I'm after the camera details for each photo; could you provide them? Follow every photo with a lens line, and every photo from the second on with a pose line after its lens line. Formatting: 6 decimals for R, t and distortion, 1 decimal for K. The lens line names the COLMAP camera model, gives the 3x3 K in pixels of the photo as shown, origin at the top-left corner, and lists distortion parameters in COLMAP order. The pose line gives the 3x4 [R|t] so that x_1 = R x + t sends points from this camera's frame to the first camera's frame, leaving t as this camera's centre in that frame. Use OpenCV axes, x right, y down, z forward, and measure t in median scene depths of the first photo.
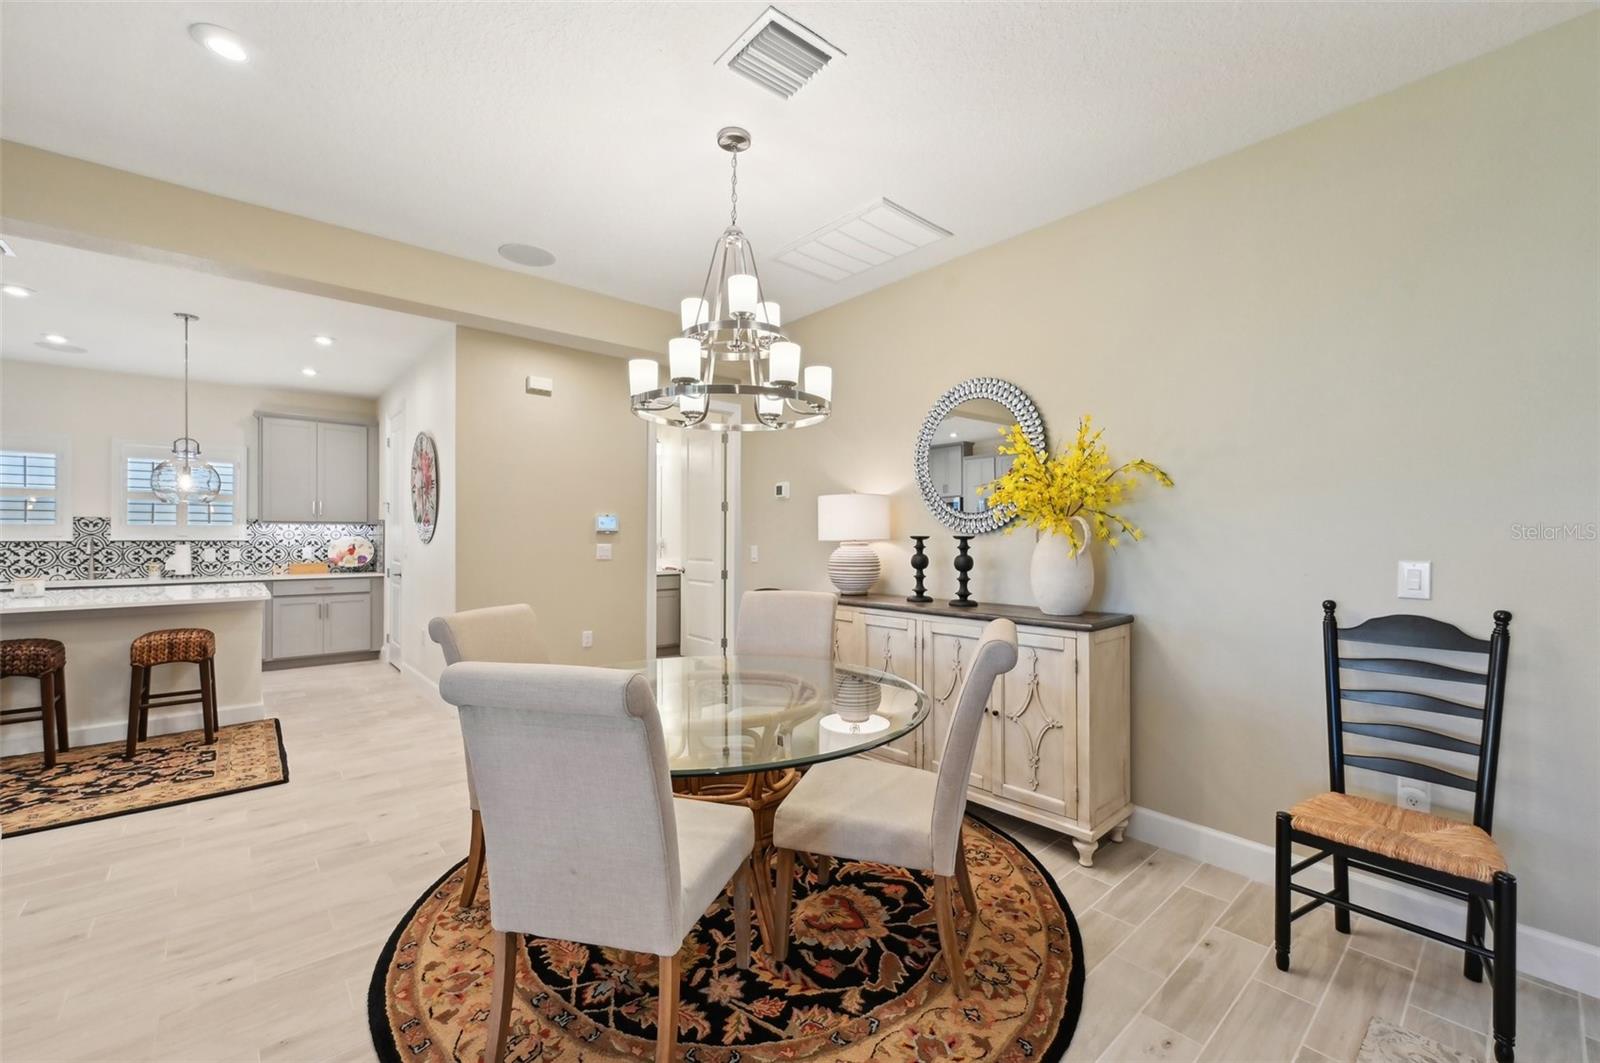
lens RADIAL K [[647.3, 0, 810.0], [0, 647.3, 533.7], [0, 0, 1]] dist [0.004291, -0.002016]
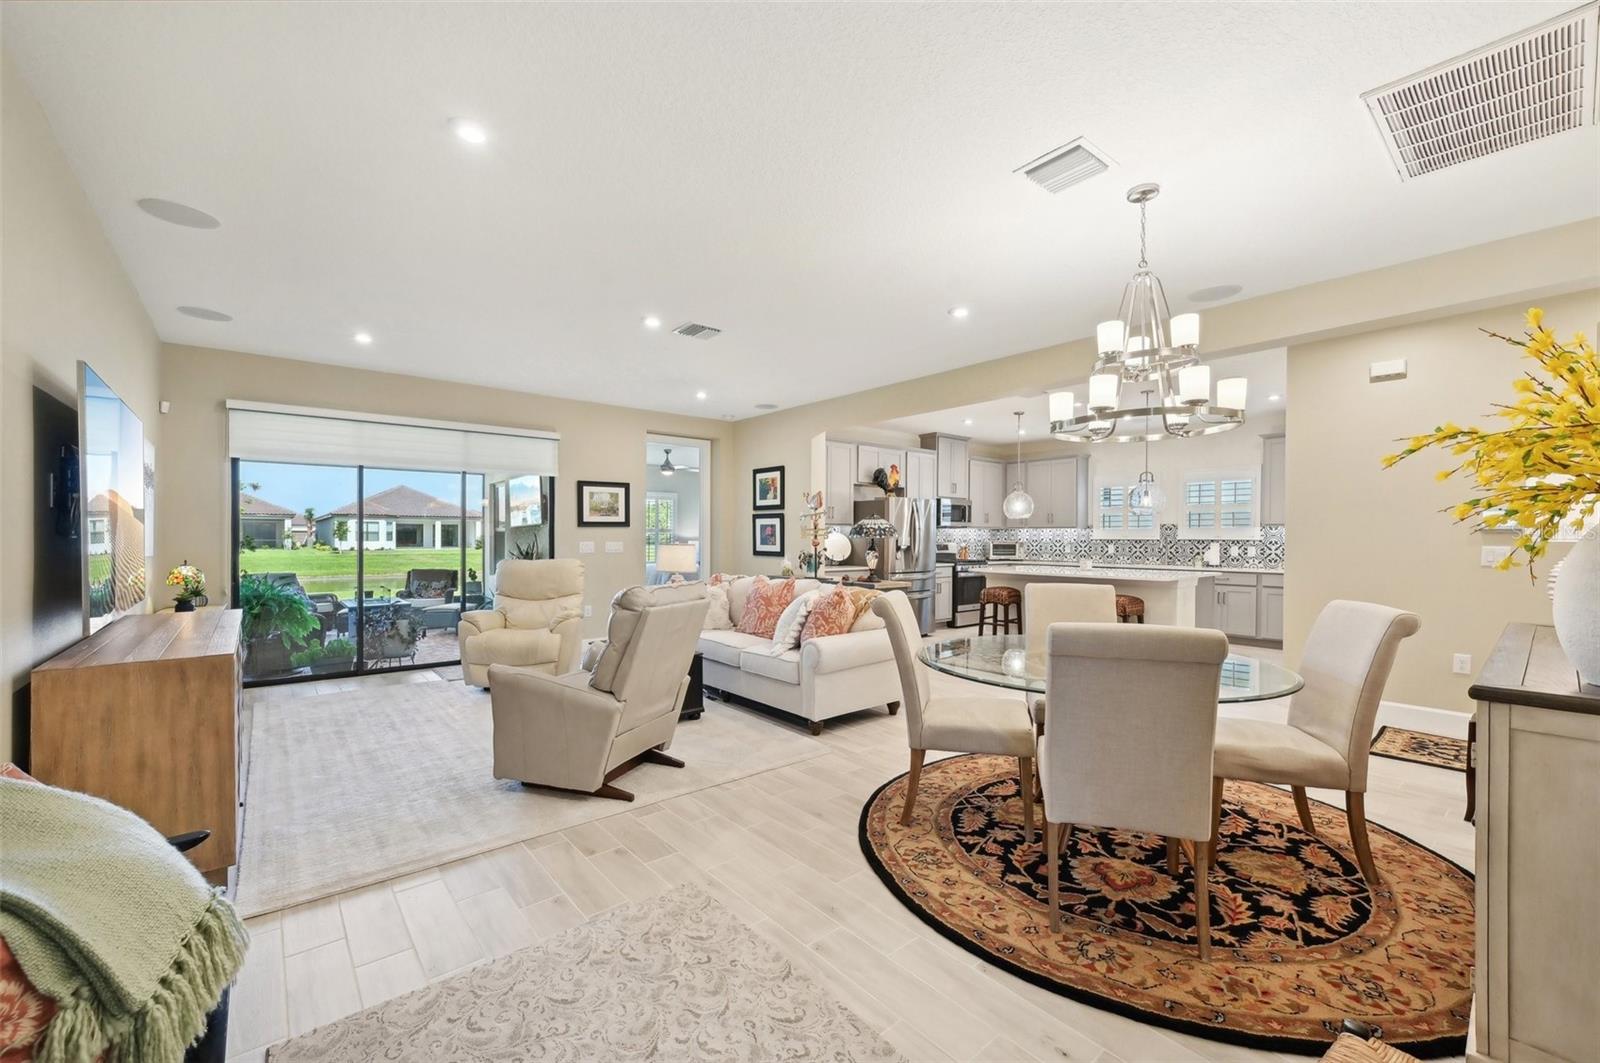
lens RADIAL K [[647.3, 0, 797.1], [0, 647.3, 535.1], [0, 0, 1]] dist [0.004291, -0.002016]
pose [[-0.034502, -0.000838, -0.999404, 0.761531], [0.003904, 0.999992, -0.000973, -0.002981], [0.999397, -0.003935, -0.034499, 0.307647]]
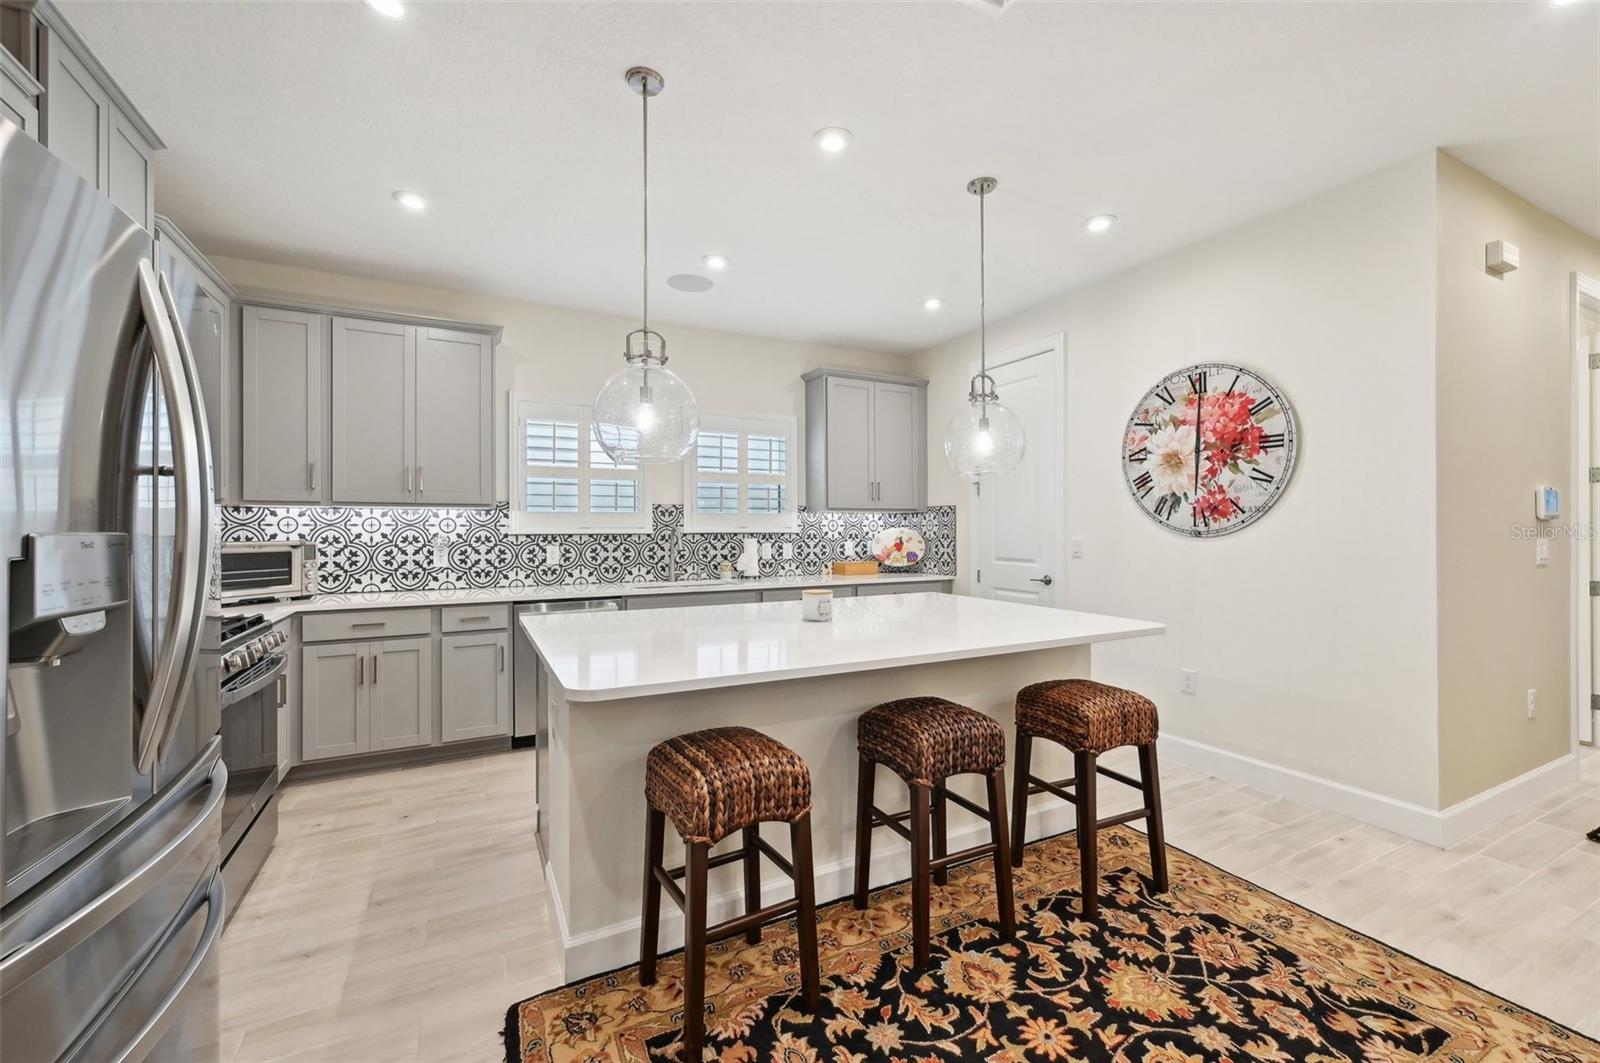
lens RADIAL K [[647.3, 0, 812.3], [0, 647.3, 529.2], [0, 0, 1]] dist [0.004291, -0.002016]
pose [[0.971579, -0.002098, -0.236706, -1.268270], [0.003337, 0.999983, 0.004833, 0.004137], [0.236692, -0.005485, 0.971569, 0.437930]]
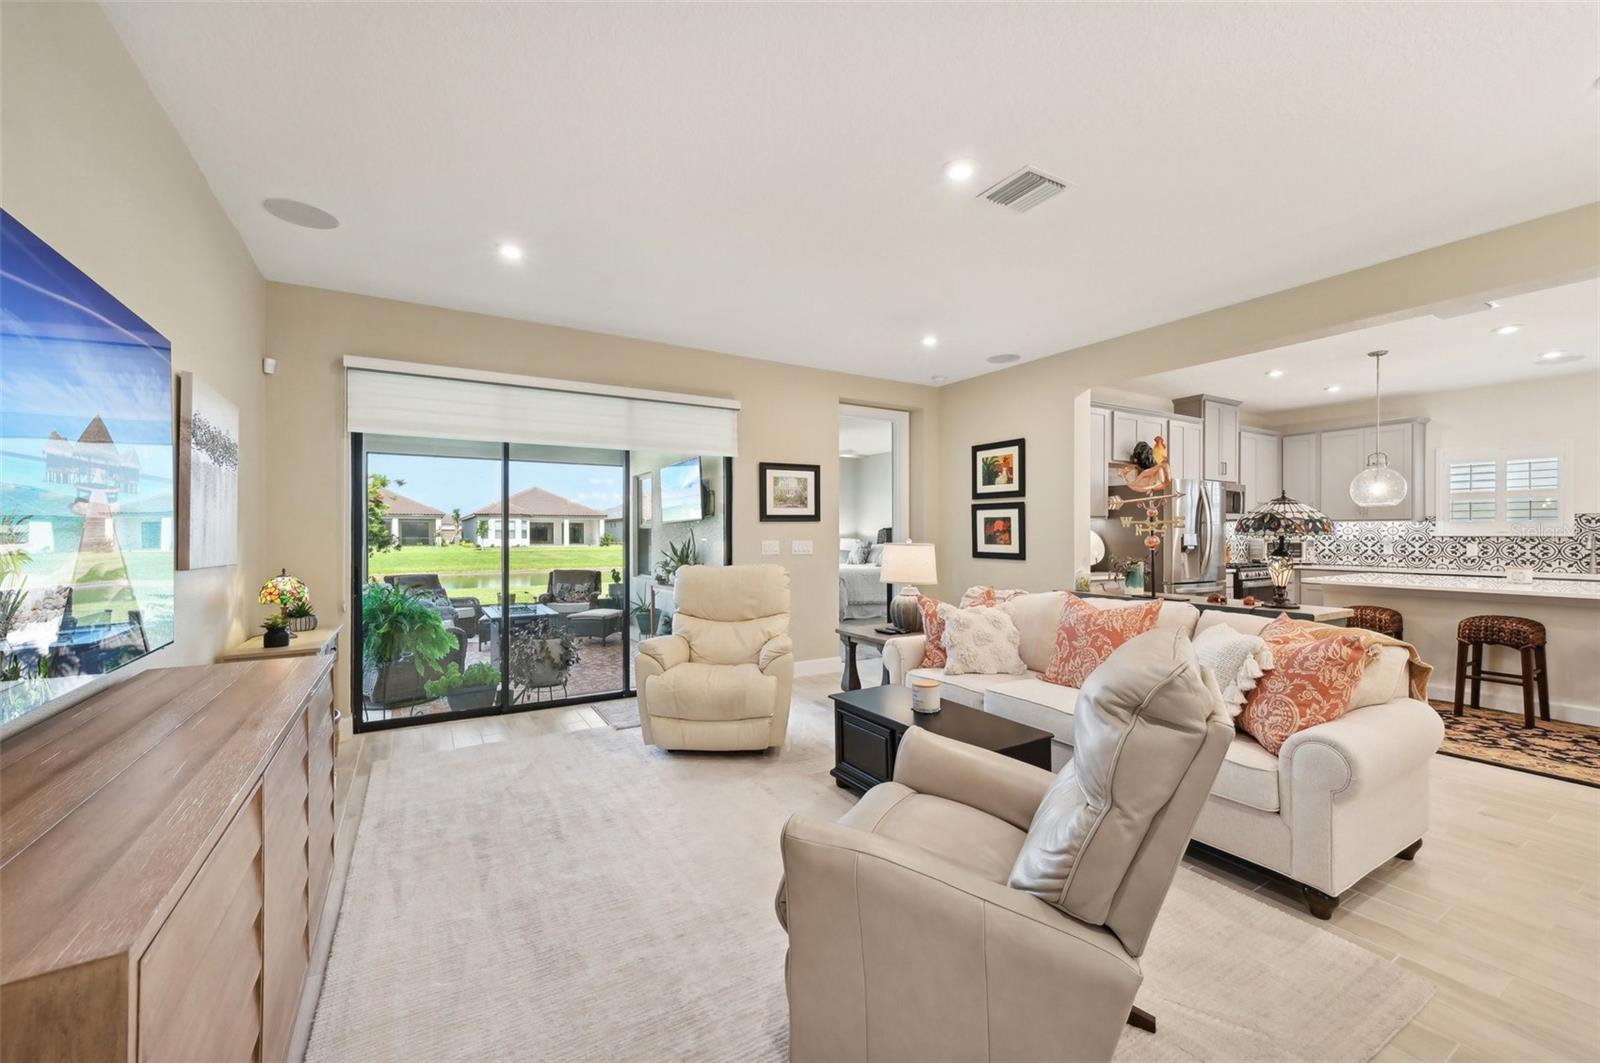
lens RADIAL K [[632.9, 0, 799.1], [0, 632.9, 531.0], [0, 0, 1]] dist [0.016828, -0.001884]
pose [[-0.184742, -0.002474, -0.982784, 0.234245], [0.006655, 0.999971, -0.003768, -0.003922], [0.982765, -0.007236, -0.184720, -0.090870]]
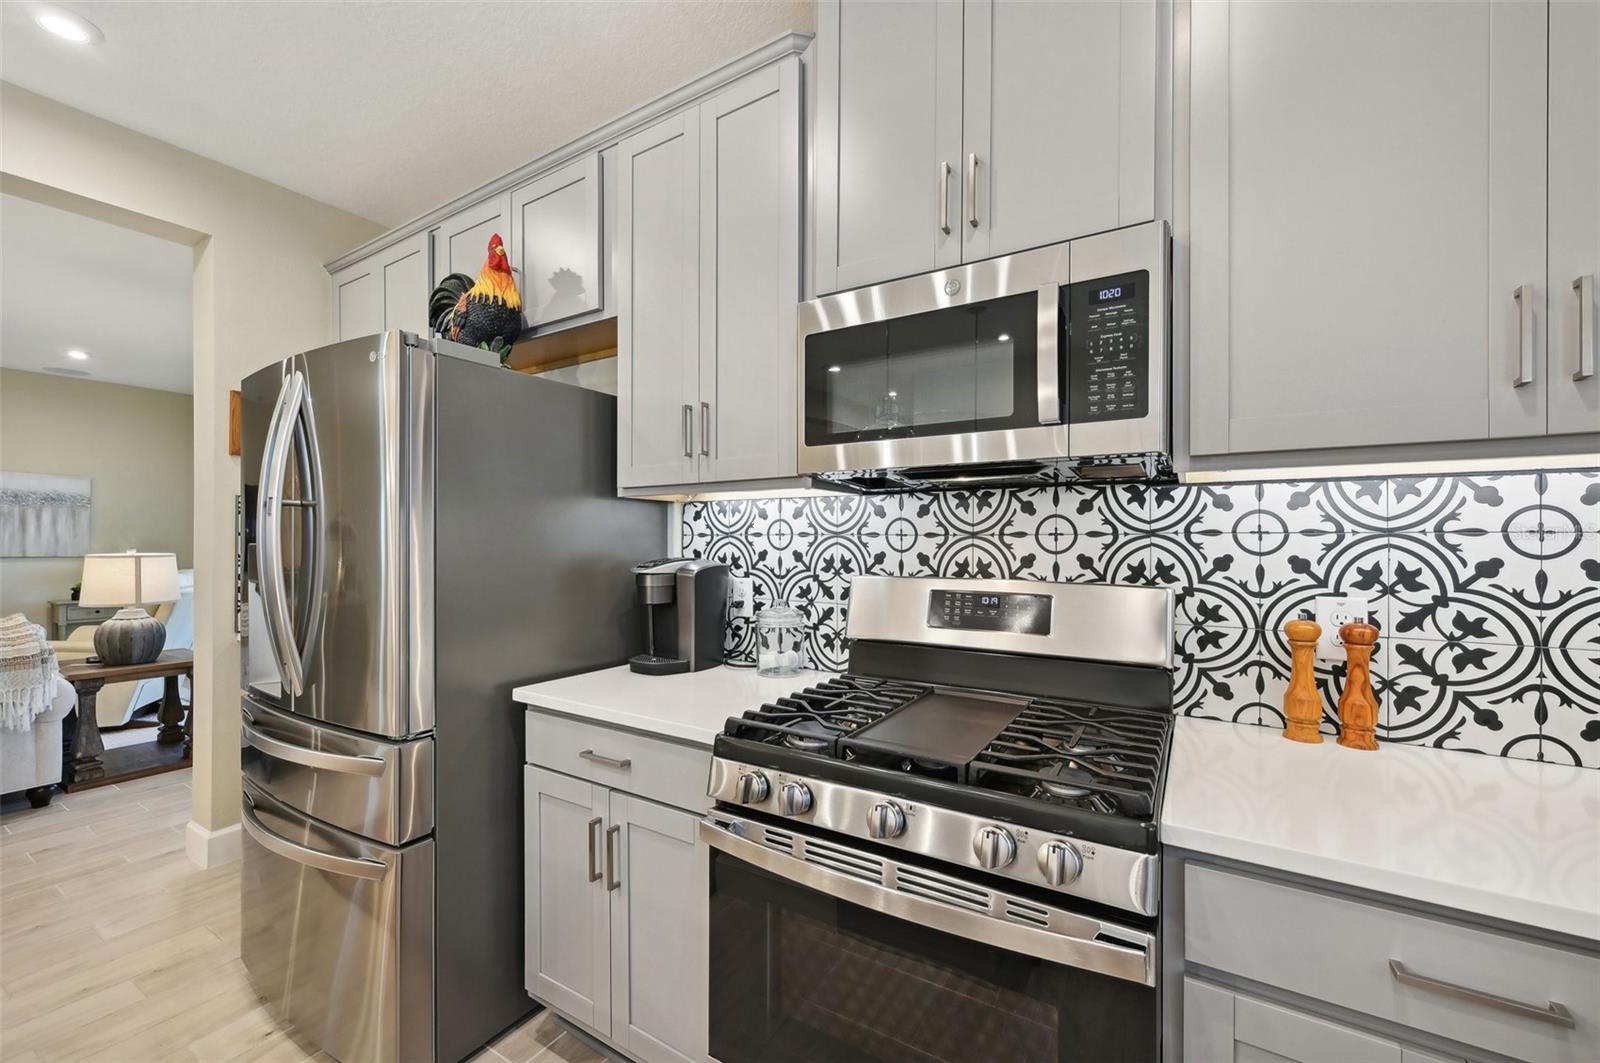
lens RADIAL K [[647.3, 0, 816.7], [0, 647.3, 536.9], [0, 0, 1]] dist [0.004291, -0.002016]
pose [[-0.948847, -0.003353, -0.315718, -1.773936], [-0.001322, 0.999977, -0.006646, 0.005113], [0.315733, -0.005889, -0.948830, 1.337742]]
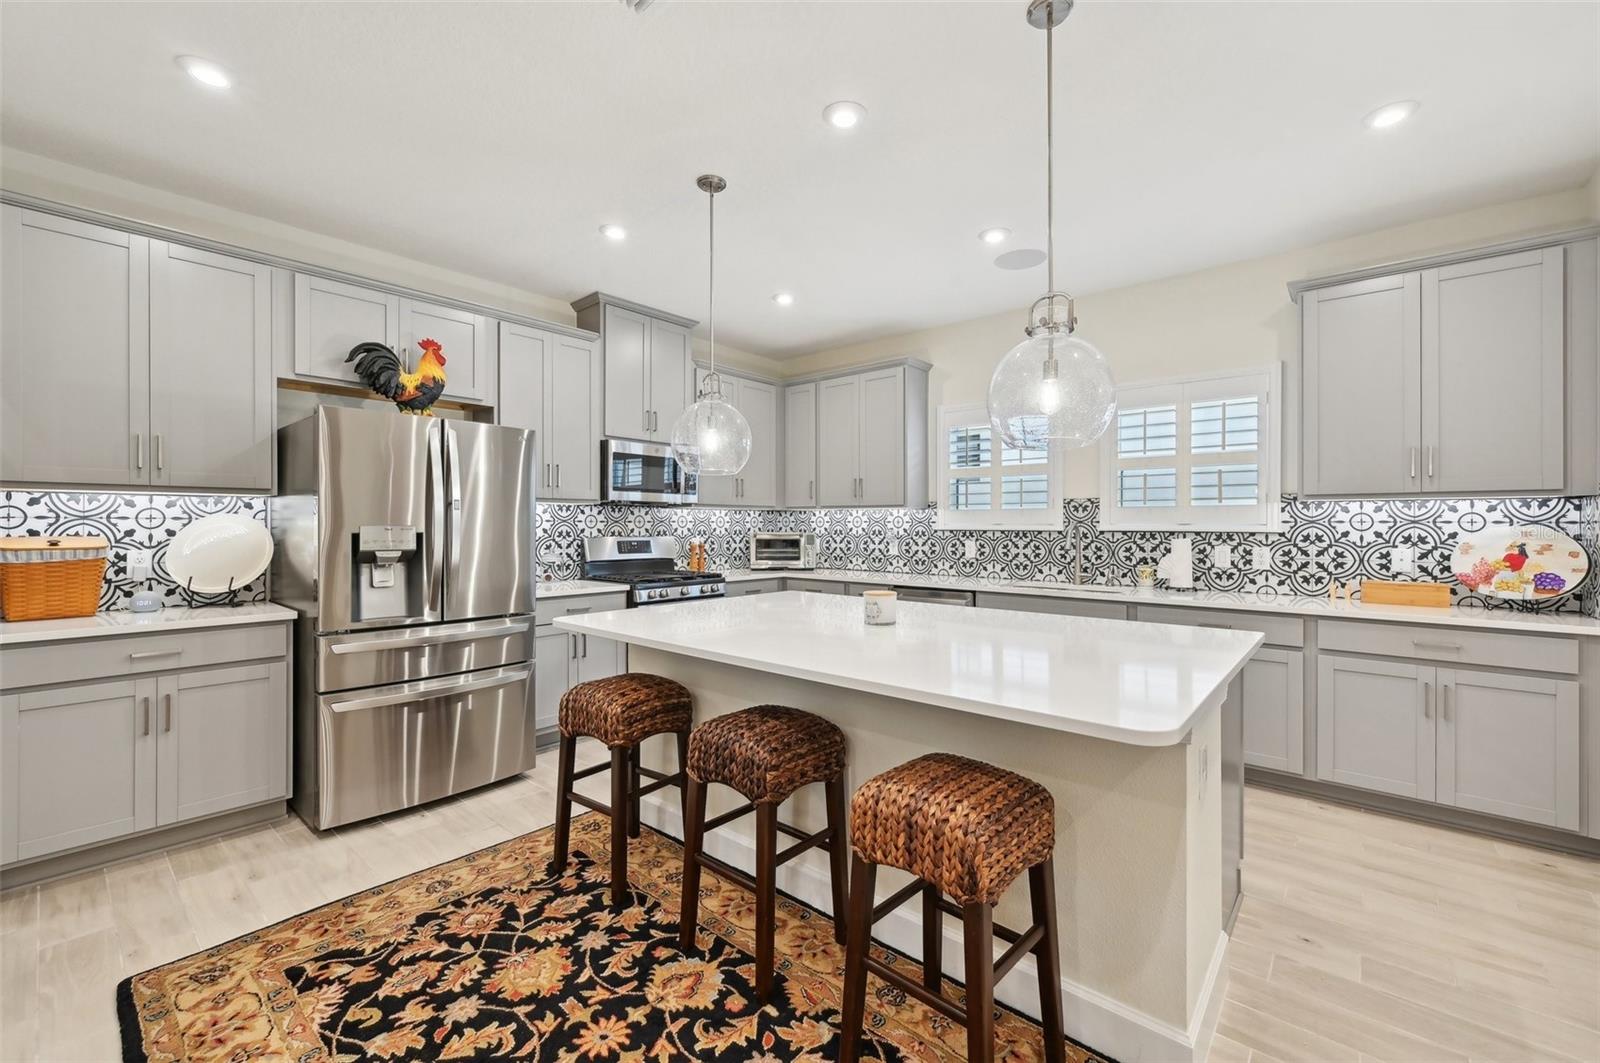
lens RADIAL K [[647.3, 0, 798.5], [0, 647.3, 527.6], [0, 0, 1]] dist [0.004291, -0.002016]
pose [[0.143366, 0.005017, -0.989657, -0.742143], [0.001988, 0.999984, 0.005357, 0.005105], [0.989668, -0.002736, 0.143354, 0.996592]]
